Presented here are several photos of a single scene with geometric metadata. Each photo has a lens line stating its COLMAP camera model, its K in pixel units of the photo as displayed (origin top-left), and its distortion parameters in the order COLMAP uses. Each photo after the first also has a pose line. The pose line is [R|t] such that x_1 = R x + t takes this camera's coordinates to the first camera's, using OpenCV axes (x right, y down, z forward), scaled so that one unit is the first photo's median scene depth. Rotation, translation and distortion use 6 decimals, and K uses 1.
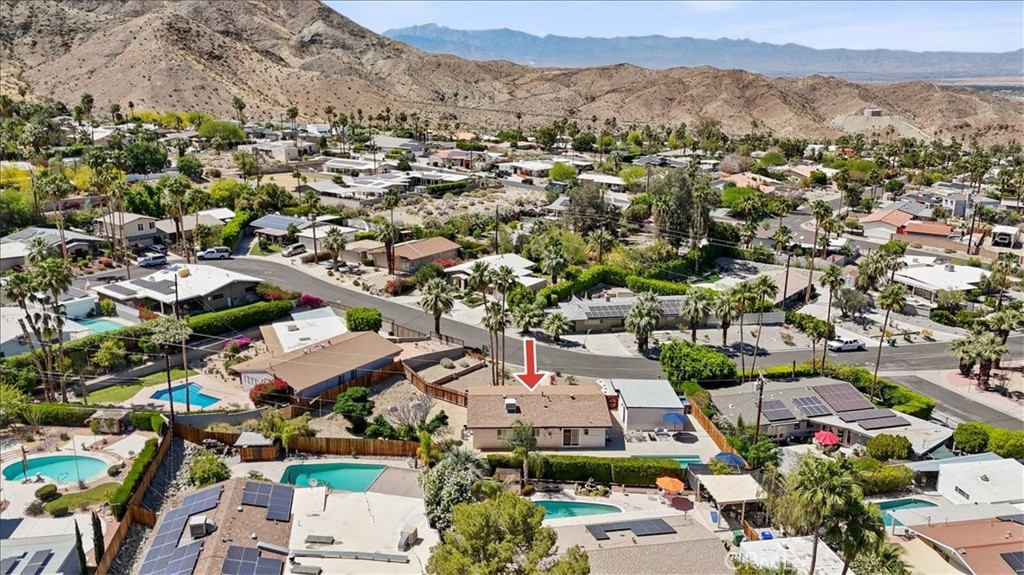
lens RADIAL K [[761.5, 0, 512.0], [0, 761.5, 287.5], [0, 0, 1]] dist [0.023514, -0.006332]
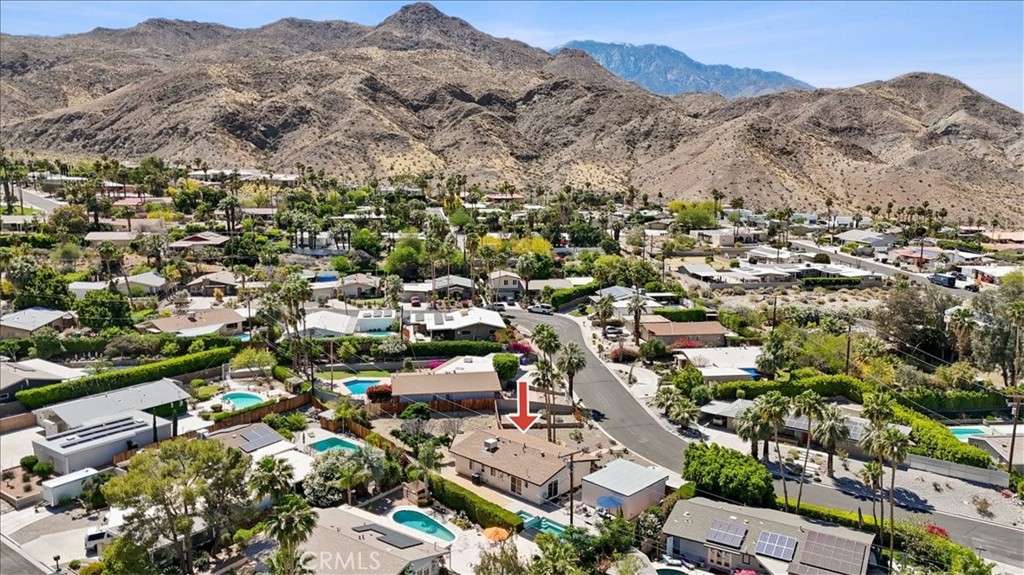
lens RADIAL K [[761.5, 0, 512.0], [0, 761.5, 287.5], [0, 0, 1]] dist [0.023514, -0.006332]
pose [[0.690812, 0.102557, -0.715724, 0.124523], [-0.186519, 0.981663, -0.039363, -0.005762], [0.698562, 0.160689, 0.697273, 0.028257]]
